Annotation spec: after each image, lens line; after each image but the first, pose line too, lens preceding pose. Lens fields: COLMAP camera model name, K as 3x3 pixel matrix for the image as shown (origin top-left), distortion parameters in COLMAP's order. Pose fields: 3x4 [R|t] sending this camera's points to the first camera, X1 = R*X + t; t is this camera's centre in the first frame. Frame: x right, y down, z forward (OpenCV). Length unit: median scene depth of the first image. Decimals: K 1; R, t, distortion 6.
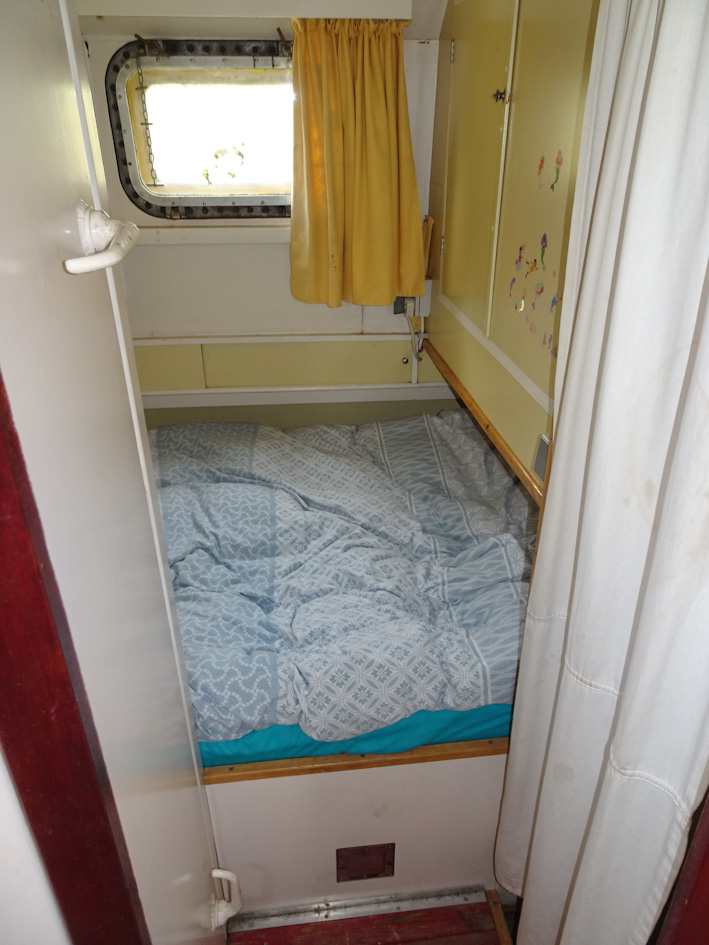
lens RADIAL K [[685.9, 0, 360.2], [0, 685.9, 476.5], [0, 0, 1]] dist [0.004152, 0.004473]
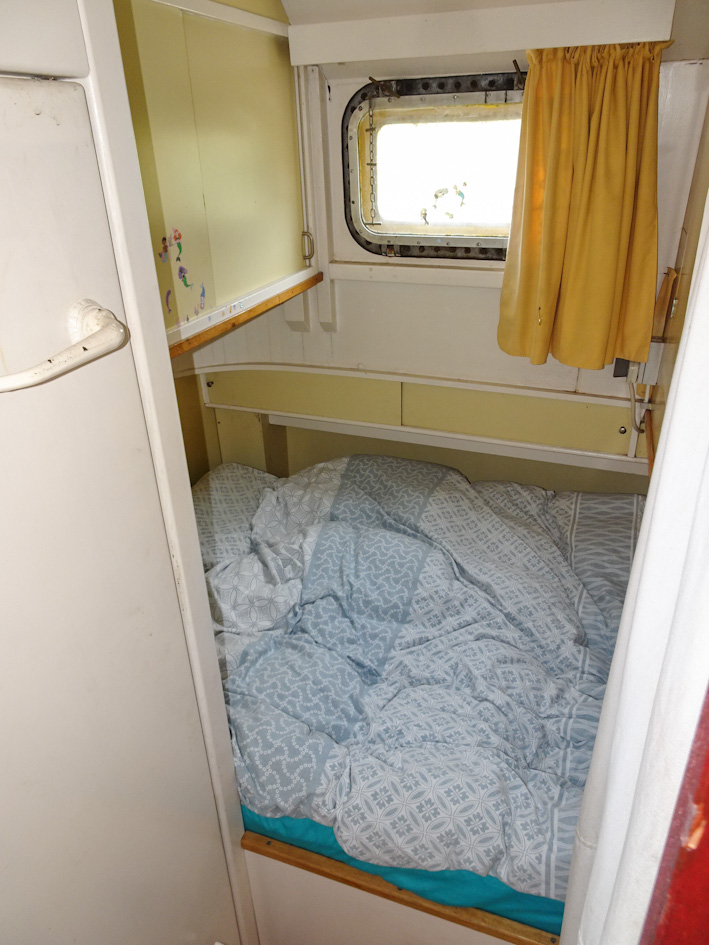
lens RADIAL K [[685.9, 0, 355.1], [0, 685.9, 469.9], [0, 0, 1]] dist [0.004152, 0.004473]
pose [[0.888713, 0.183778, -0.420018, 0.170520], [-0.186018, 0.981886, 0.036027, -0.110204], [0.419031, 0.046113, 0.906800, 0.108367]]
